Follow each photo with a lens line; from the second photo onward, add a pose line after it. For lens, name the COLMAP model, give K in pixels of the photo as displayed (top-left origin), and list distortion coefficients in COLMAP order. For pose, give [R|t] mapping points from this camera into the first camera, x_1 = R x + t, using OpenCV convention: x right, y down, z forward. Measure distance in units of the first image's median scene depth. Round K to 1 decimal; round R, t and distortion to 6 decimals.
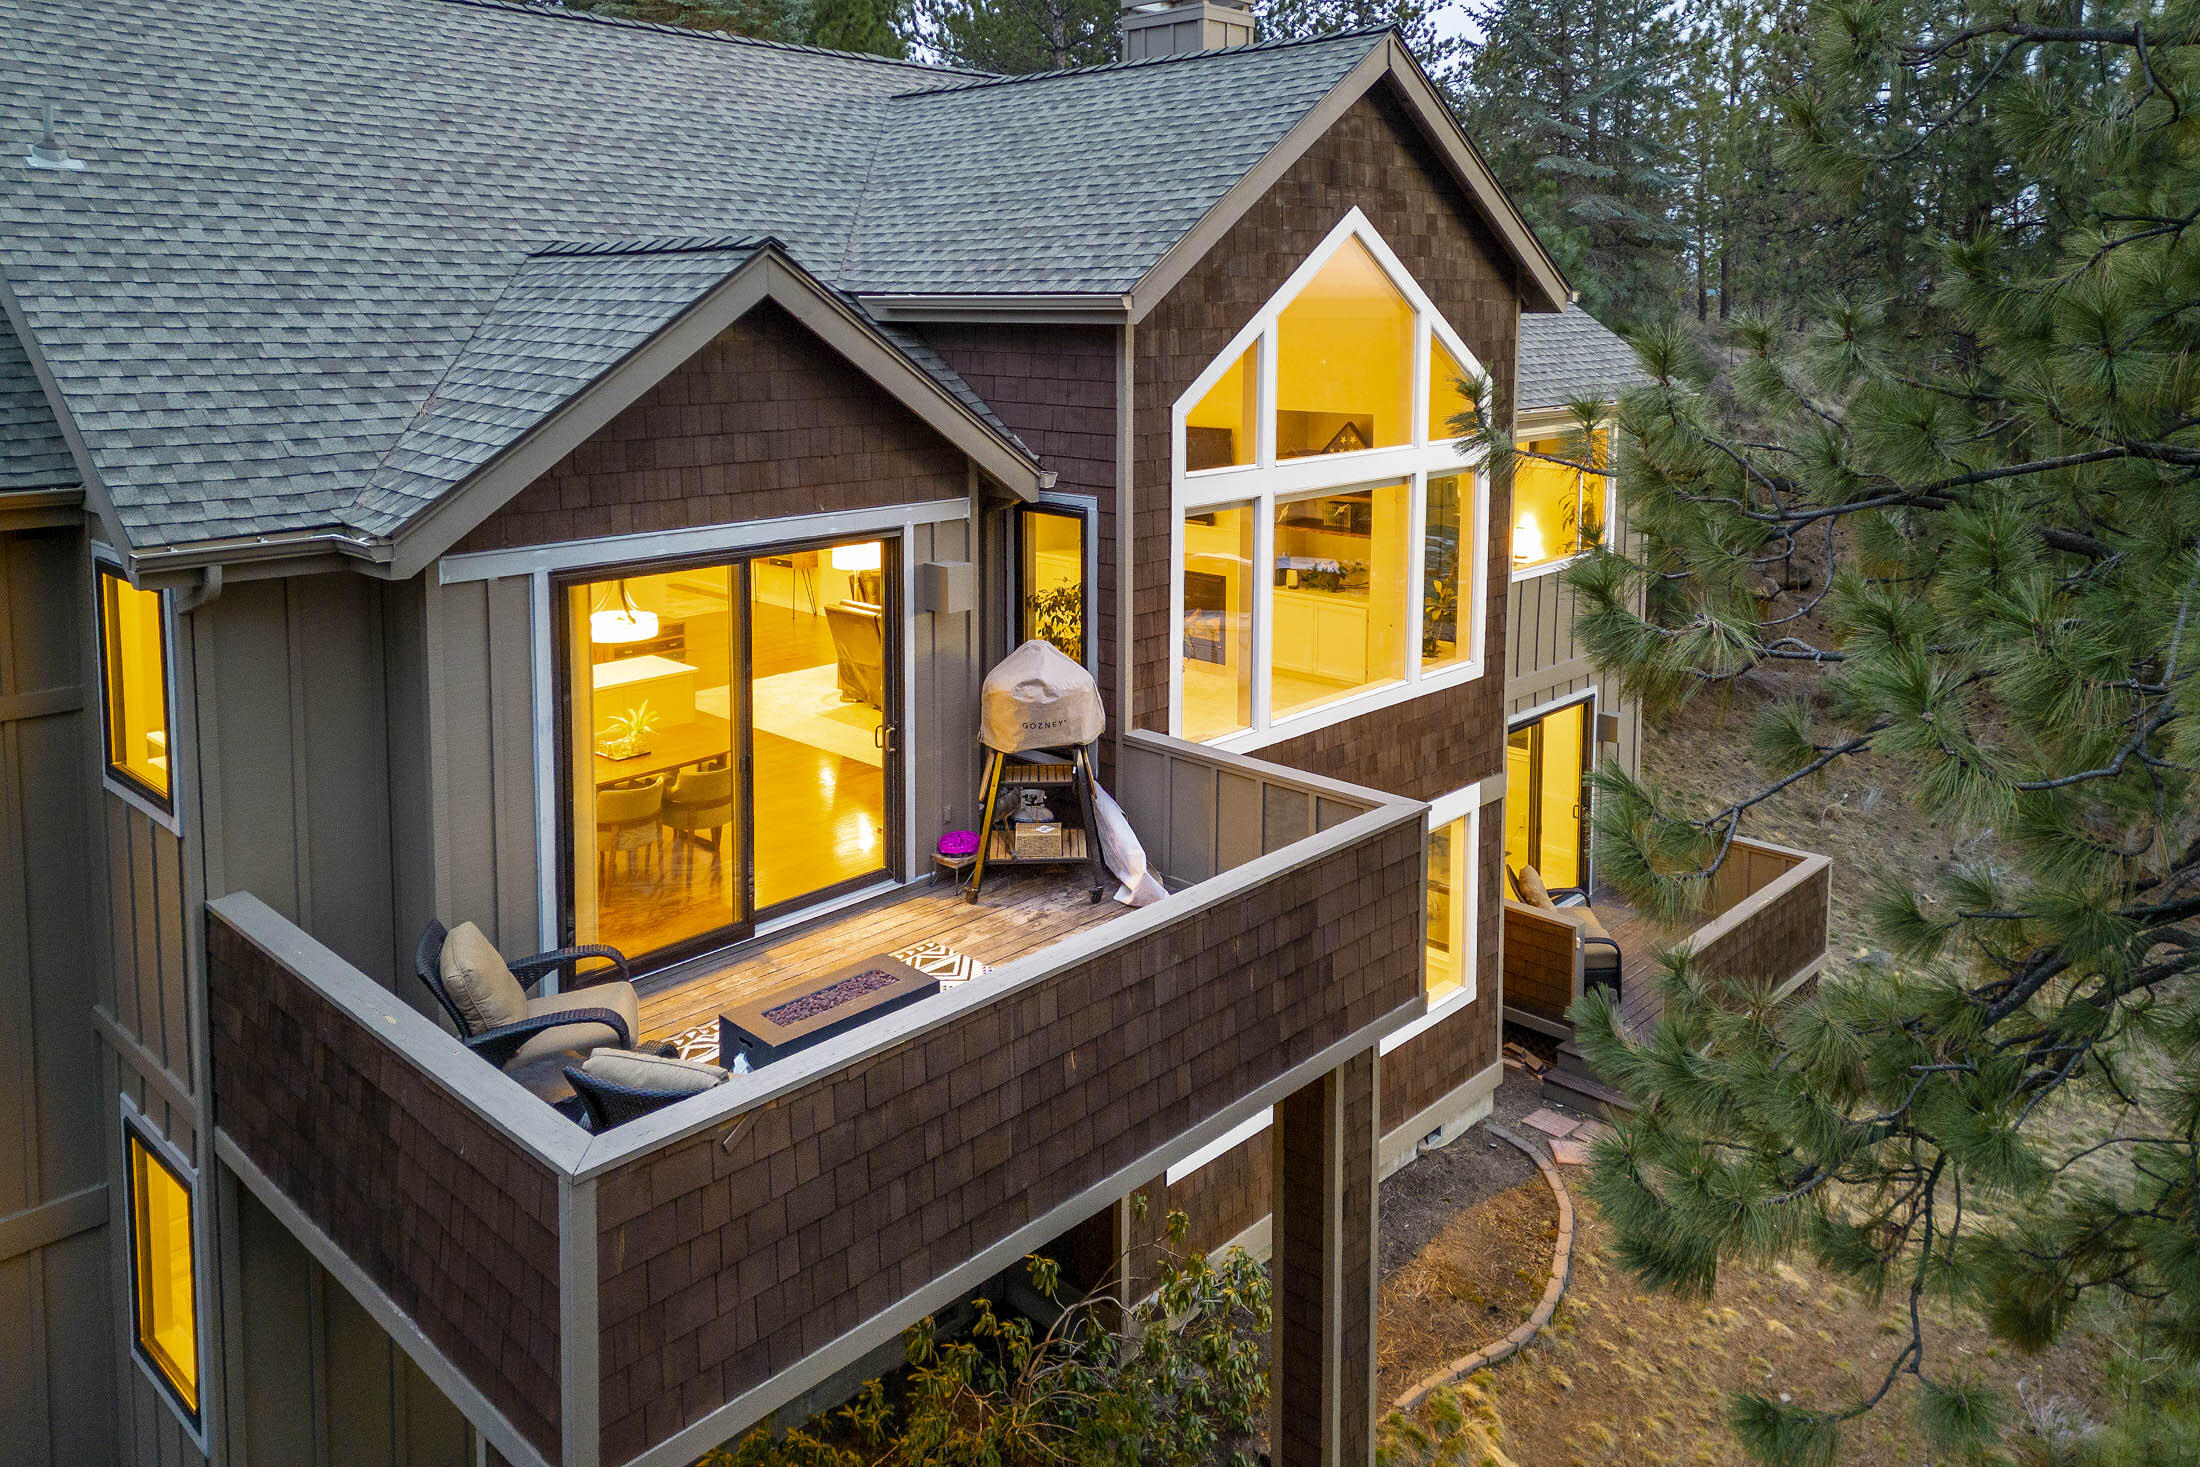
lens RADIAL K [[1593.2, 0, 1101.0], [0, 1593.2, 457.4], [0, 0, 1]] dist [0.031691, -0.005033]
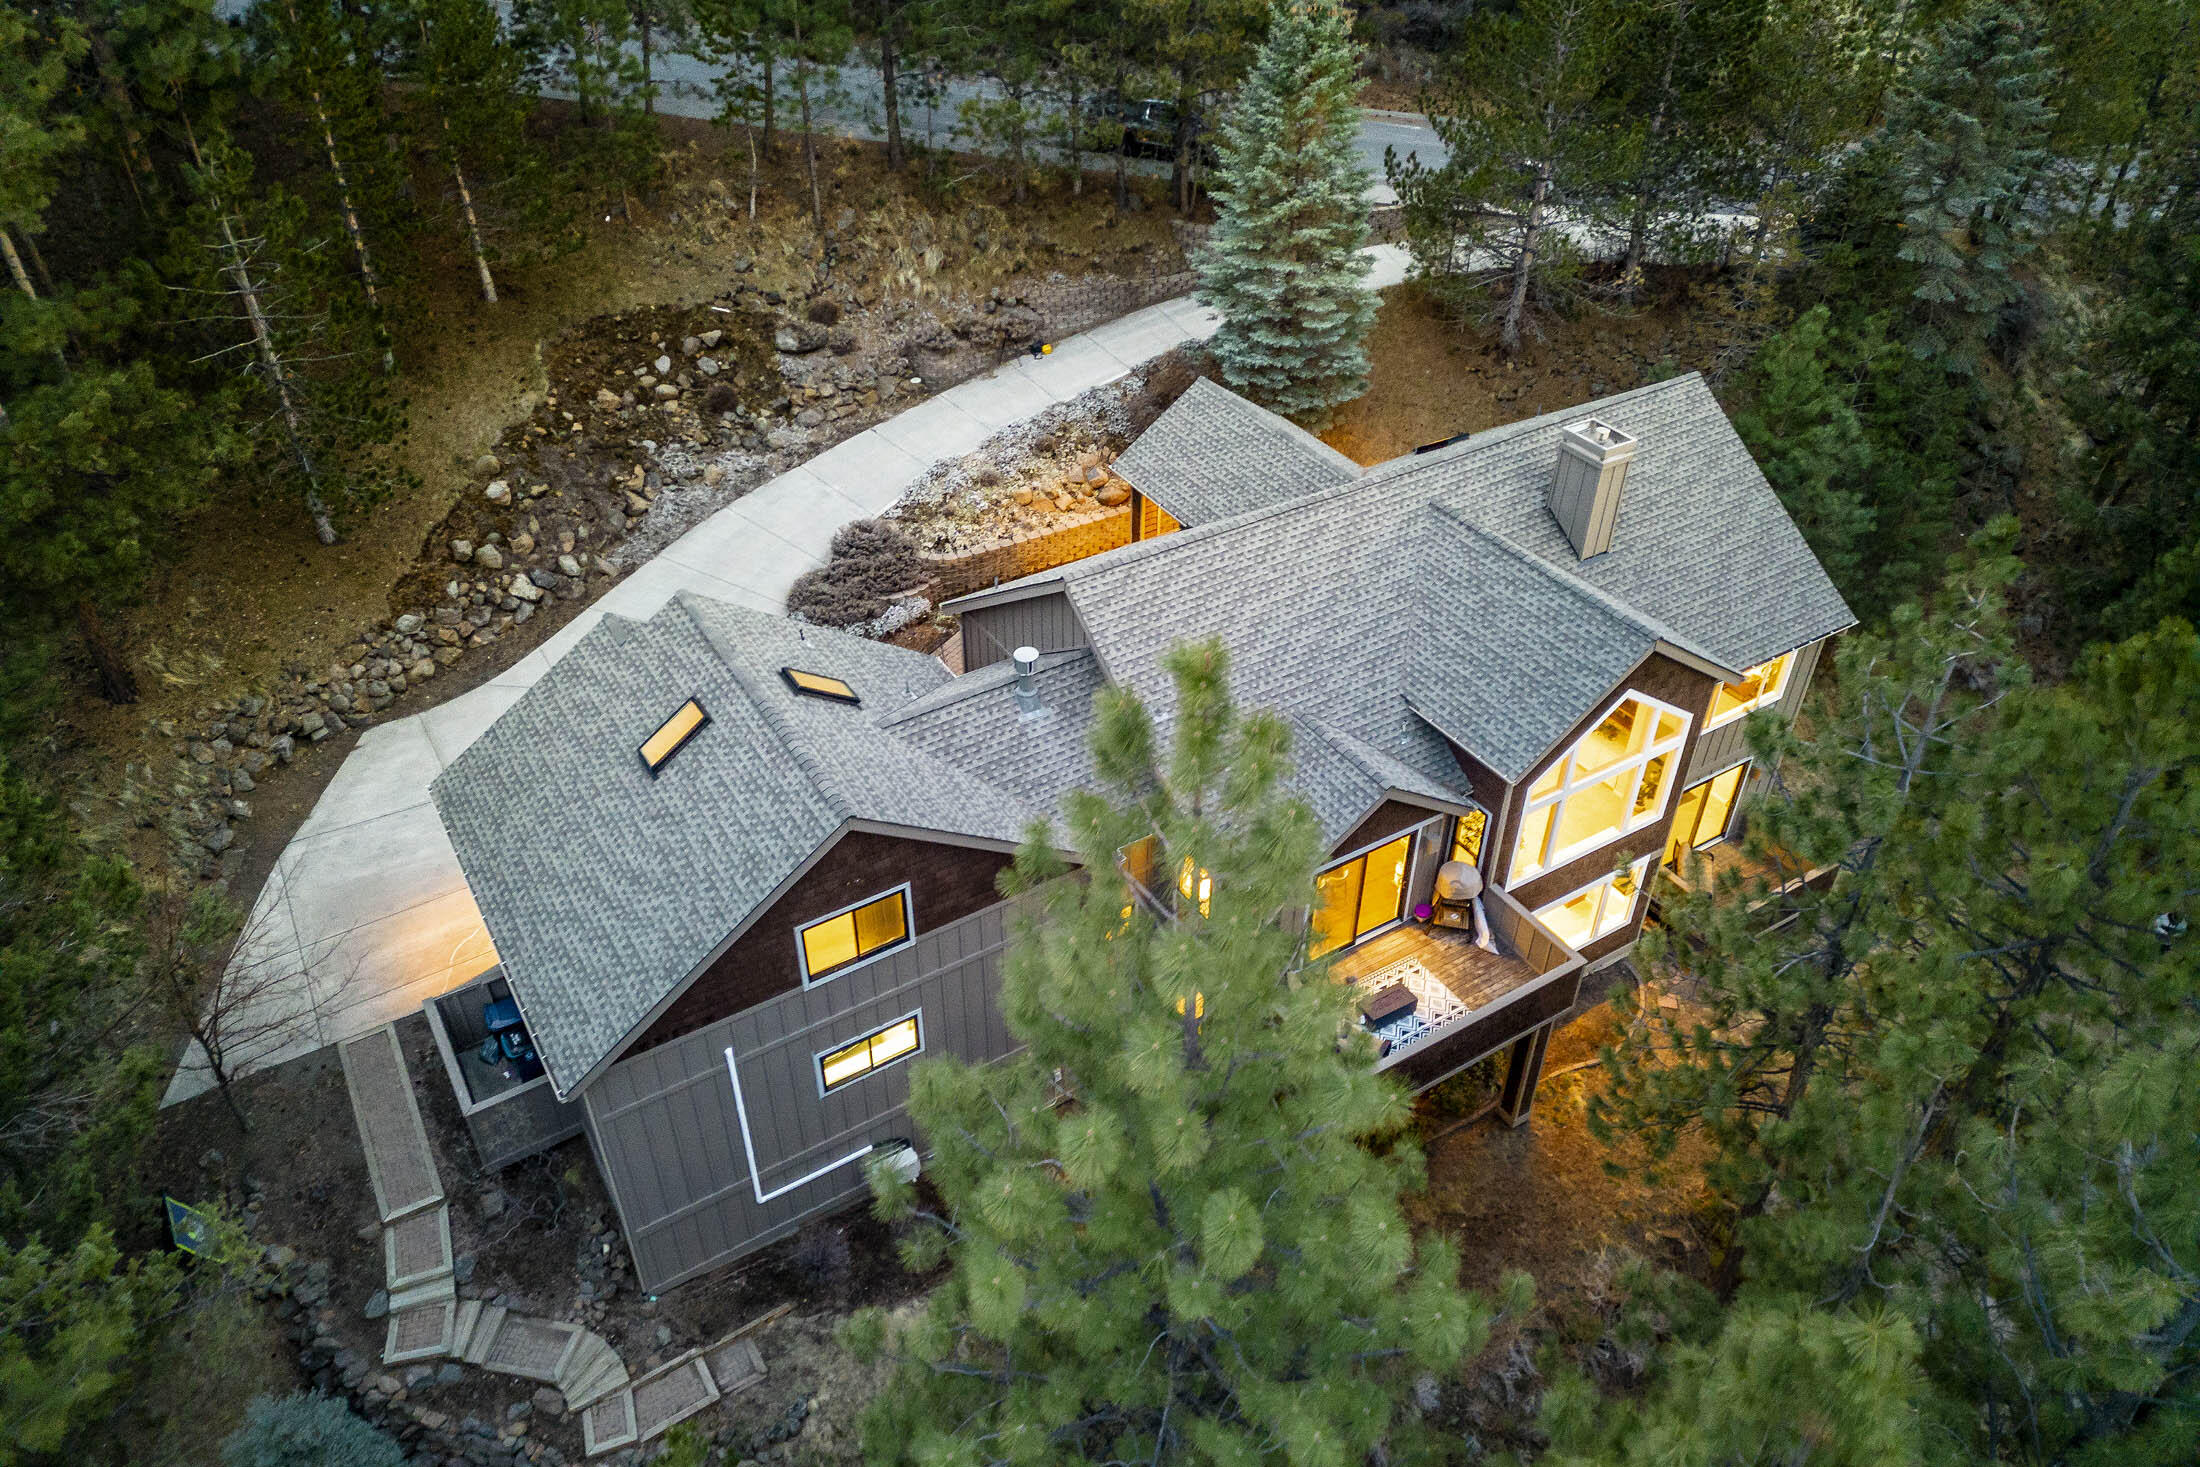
lens RADIAL K [[1520.0, 0, 1100.0], [0, 1520.0, 733.5], [0, 0, 1]] dist [0.139439, -0.149347]
pose [[0.966058, 0.159332, -0.203335, -0.143094], [-0.024230, 0.839548, 0.542745, -1.533773], [0.257187, -0.519396, 0.814912, -1.255930]]
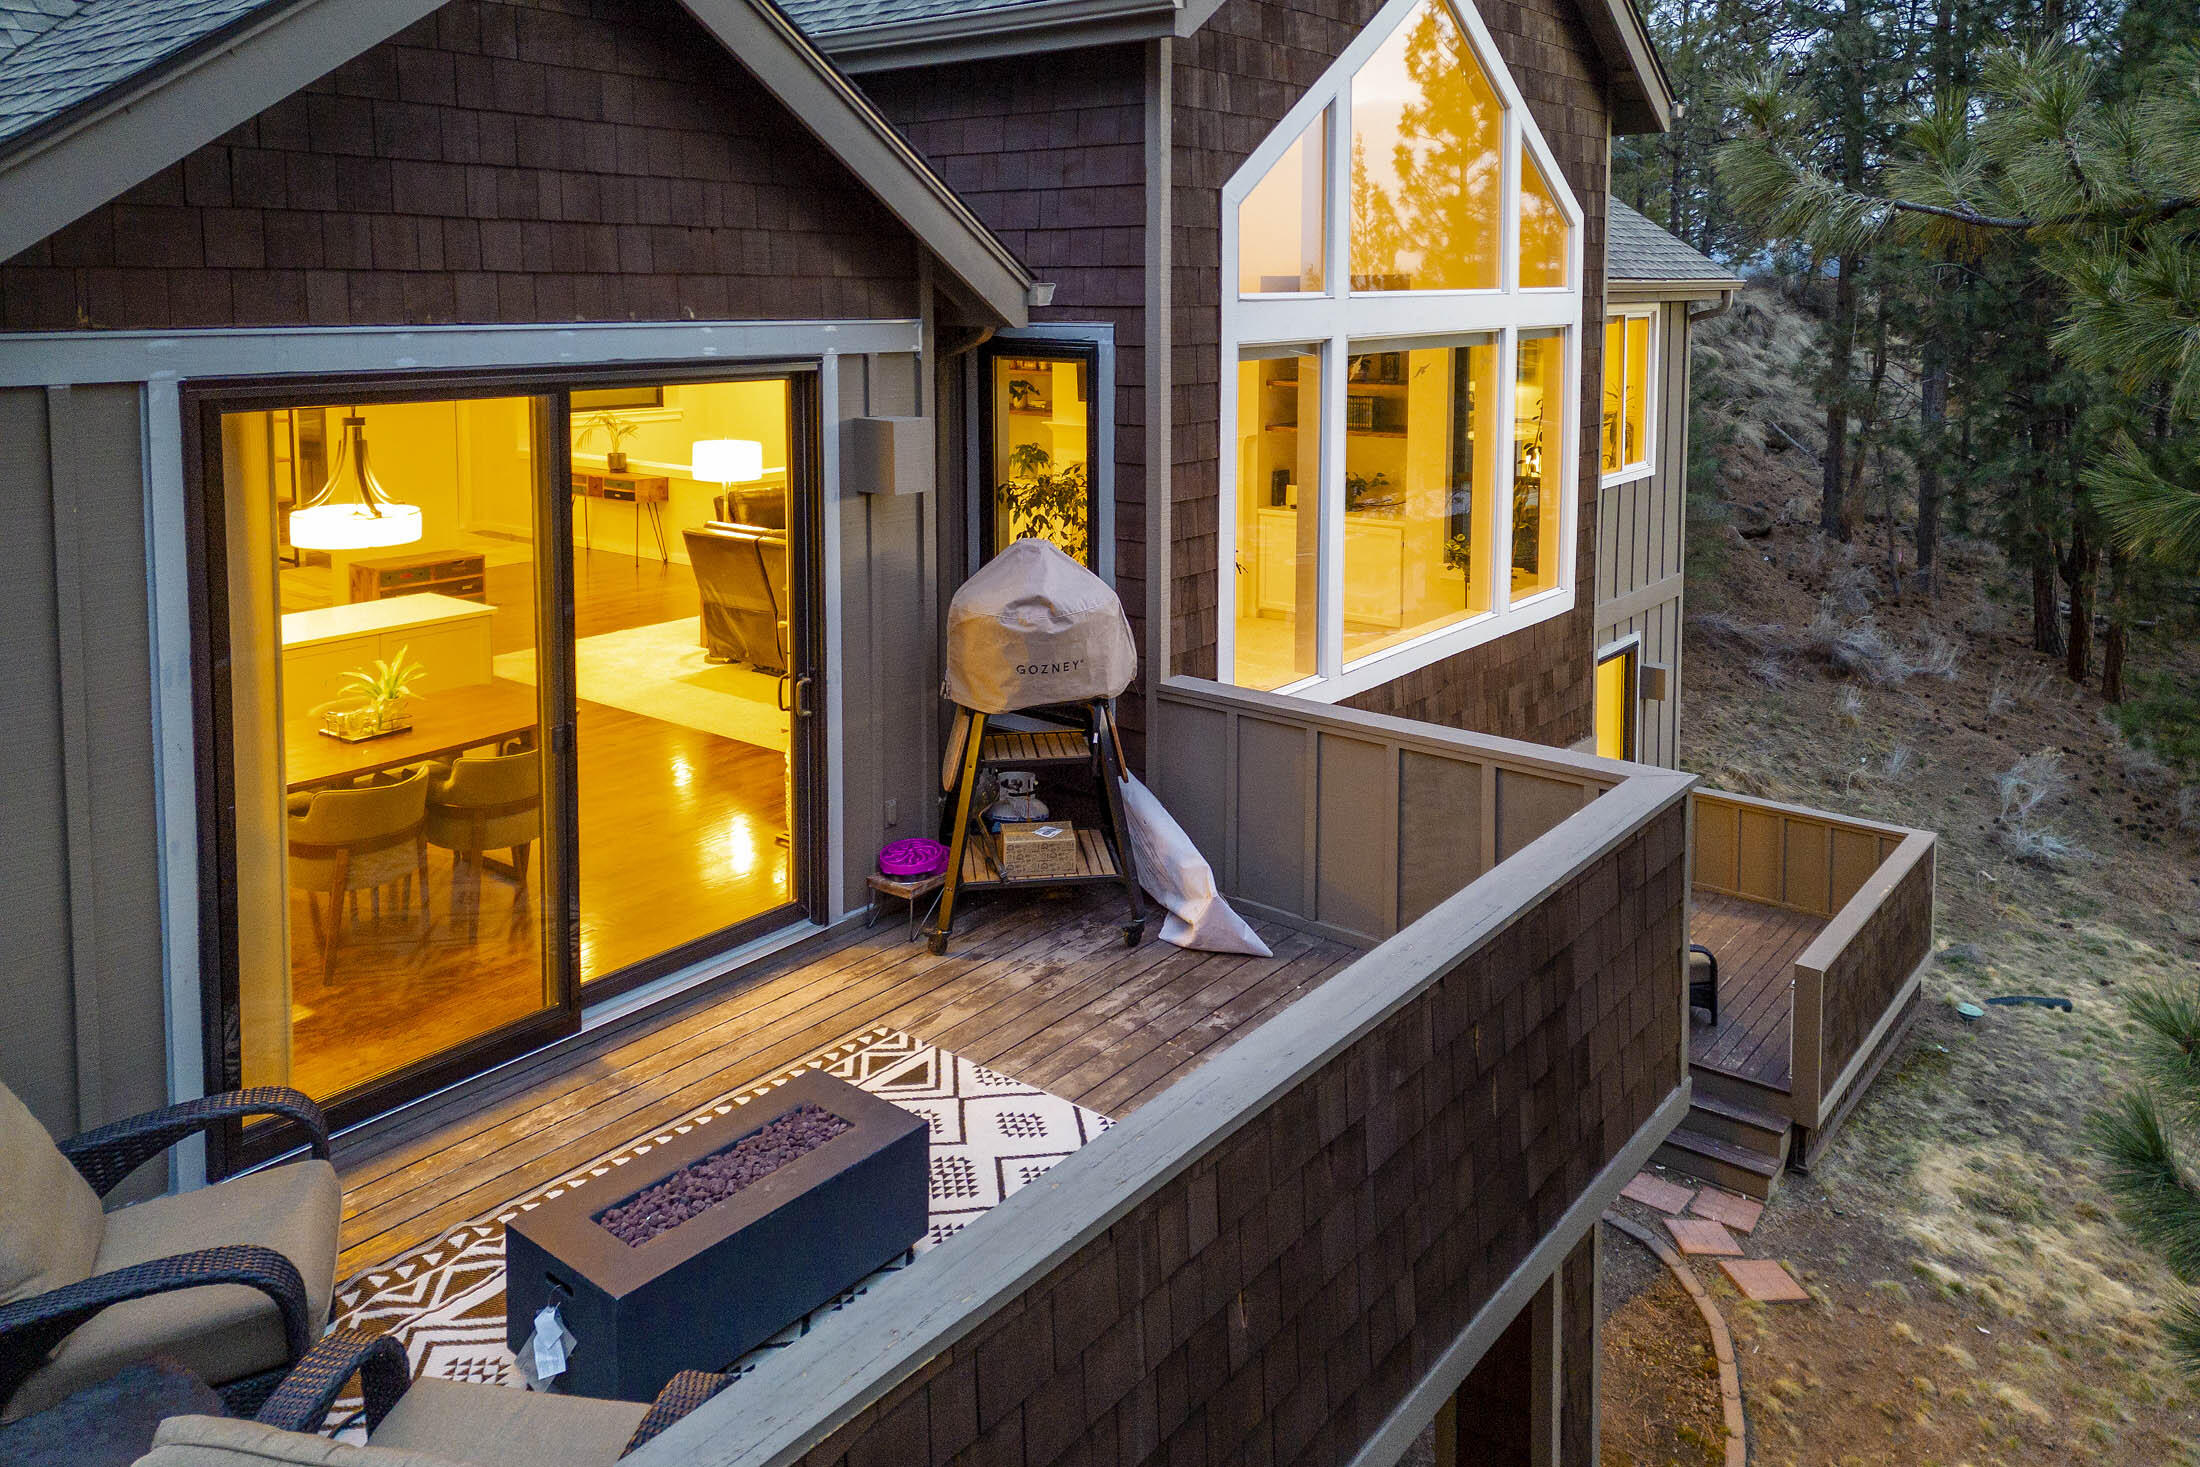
lens RADIAL K [[1623.2, 0, 1099.8], [0, 1623.2, 428.9], [0, 0, 1]] dist [0.022860, 0.000327]
pose [[0.995958, -0.008048, 0.089455, -0.071307], [0.008665, 0.999941, -0.006512, 0.075868], [-0.089397, 0.007261, 0.995970, 0.348139]]
